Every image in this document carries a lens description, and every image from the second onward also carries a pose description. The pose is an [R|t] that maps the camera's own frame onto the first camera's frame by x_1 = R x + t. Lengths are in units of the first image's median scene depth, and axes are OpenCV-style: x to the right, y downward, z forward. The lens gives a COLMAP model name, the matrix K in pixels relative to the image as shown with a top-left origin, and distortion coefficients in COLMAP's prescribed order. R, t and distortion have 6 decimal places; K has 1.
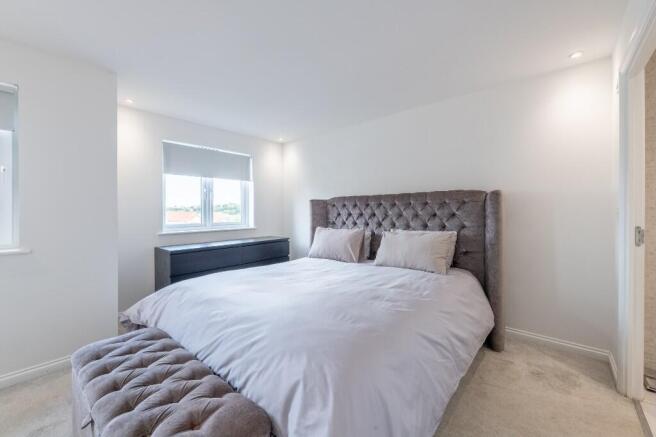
lens RADIAL K [[264.6, 0, 326.4], [0, 264.6, 212.8], [0, 0, 1]] dist [0.001397, -0.001220]
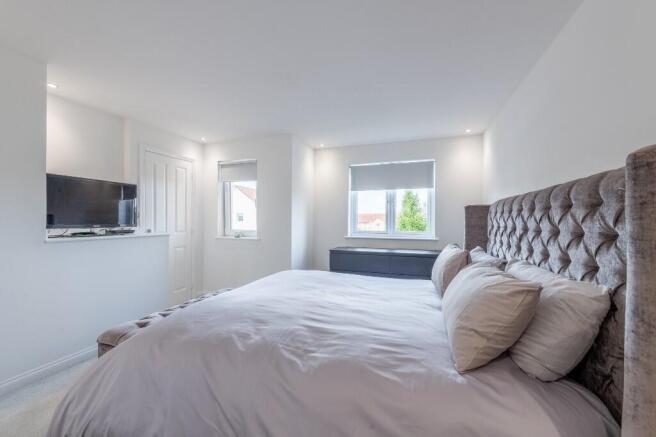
lens RADIAL K [[264.6, 0, 339.9], [0, 264.6, 211.8], [0, 0, 1]] dist [0.001397, -0.001220]
pose [[0.378195, -0.018685, -0.925537, 0.509560], [-0.015988, 0.999515, -0.026712, -0.008968], [0.925588, 0.024900, 0.377713, 0.421380]]
